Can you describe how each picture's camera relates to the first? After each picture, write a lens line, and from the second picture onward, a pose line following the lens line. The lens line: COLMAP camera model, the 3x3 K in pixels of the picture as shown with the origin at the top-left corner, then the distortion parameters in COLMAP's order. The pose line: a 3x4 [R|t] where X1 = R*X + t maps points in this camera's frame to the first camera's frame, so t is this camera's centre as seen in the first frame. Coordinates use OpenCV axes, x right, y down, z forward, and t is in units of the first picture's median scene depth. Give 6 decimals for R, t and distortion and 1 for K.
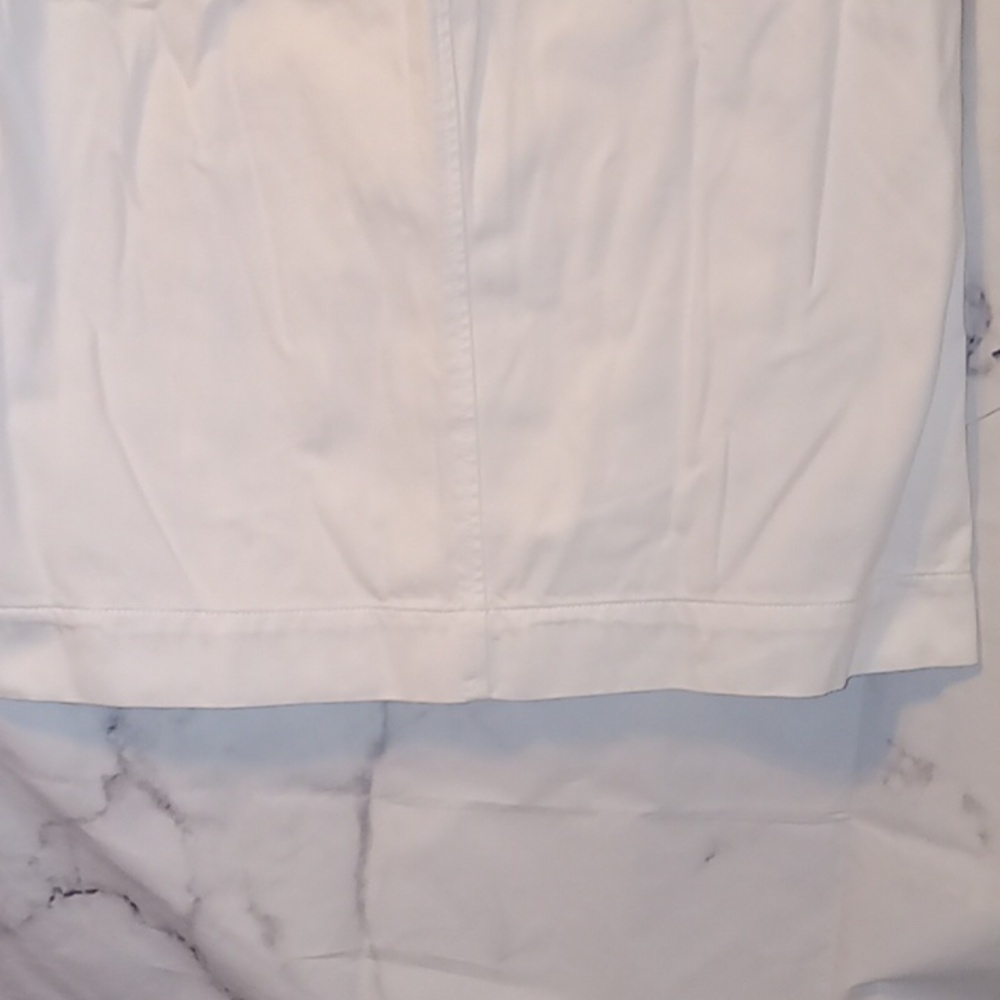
lens RADIAL K [[1716.3, 0, 532.1], [0, 1716.3, 501.5], [0, 0, 1]] dist [0.039425, -0.145393]
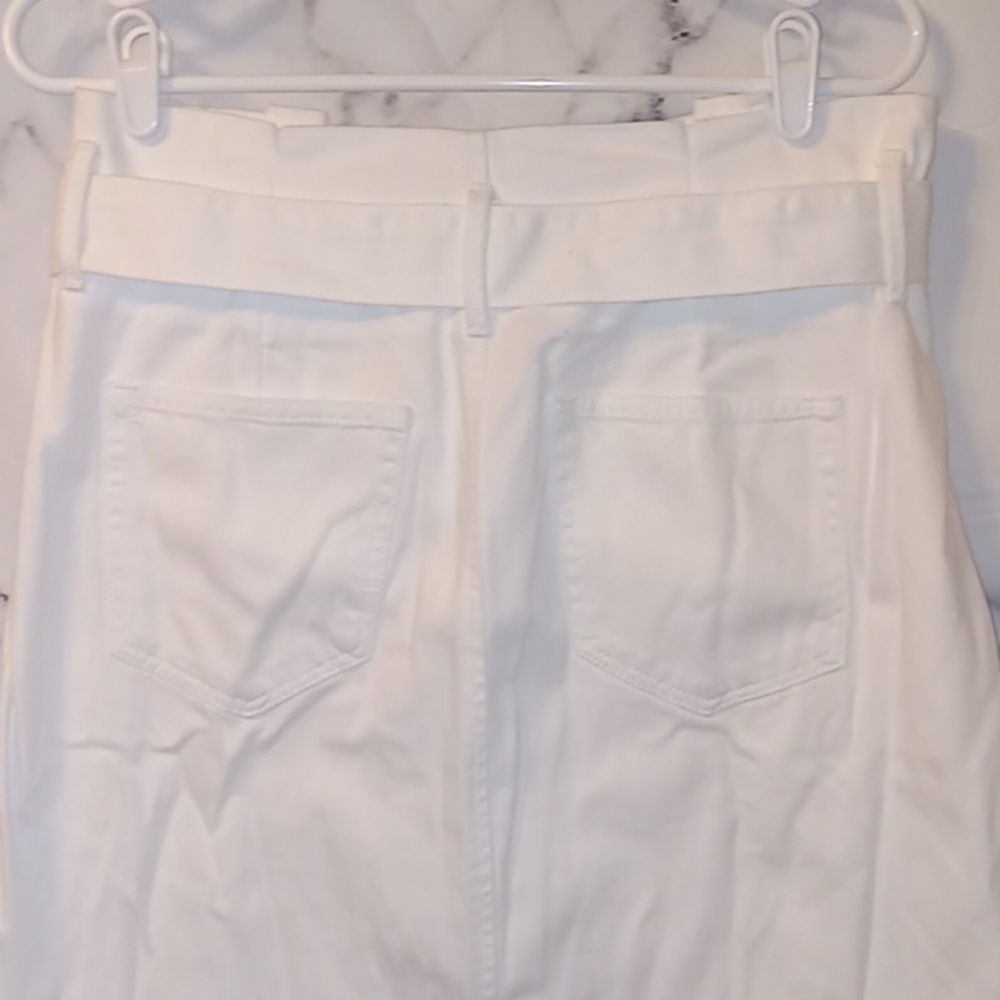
lens RADIAL K [[1716.3, 0, 532.1], [0, 1716.3, 501.5], [0, 0, 1]] dist [0.039425, -0.145393]
pose [[0.999070, 0.014512, 0.040607, -0.059693], [-0.006849, 0.983118, -0.182844, -0.241722], [-0.042575, 0.182396, 0.982303, 0.014591]]
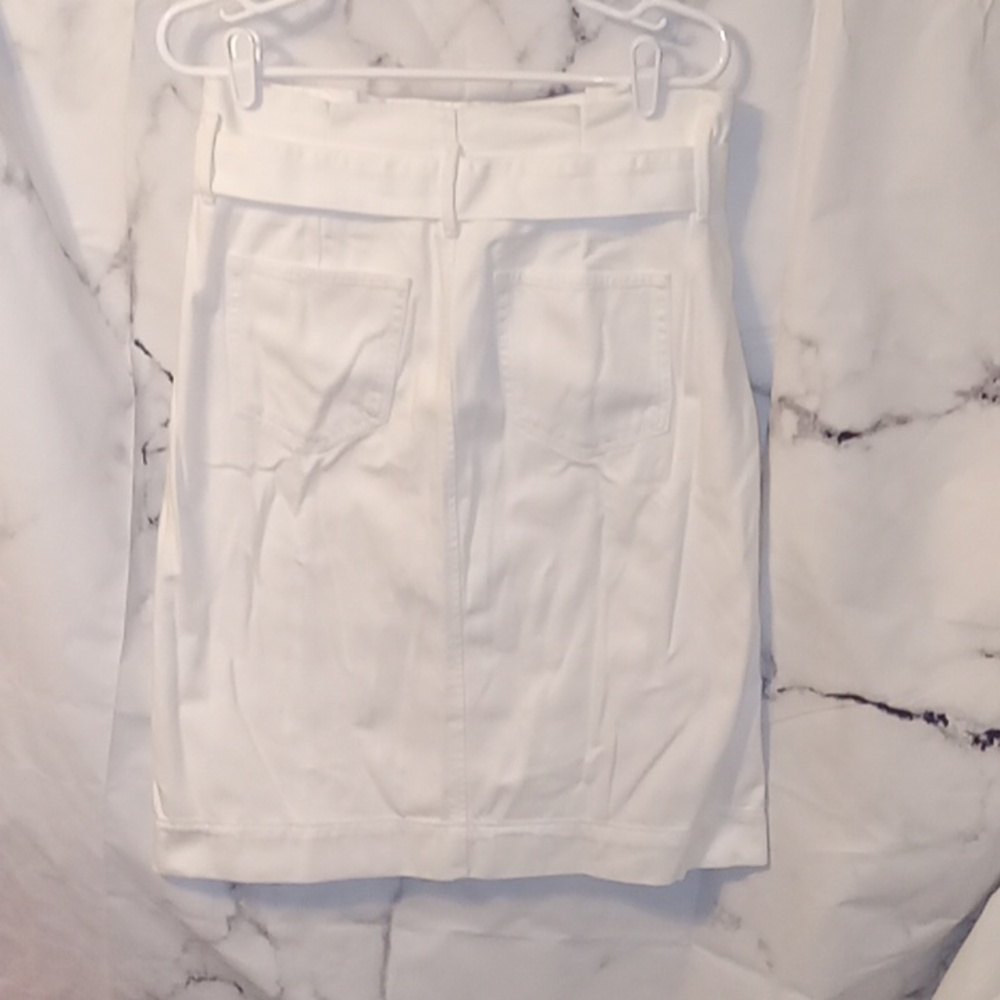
lens RADIAL K [[1716.3, 0, 532.1], [0, 1716.3, 501.5], [0, 0, 1]] dist [0.039425, -0.145393]
pose [[0.999454, 0.026008, 0.020403, -0.006919], [-0.027282, 0.997520, 0.064884, -0.358168], [-0.018665, -0.065405, 0.997684, -0.619067]]
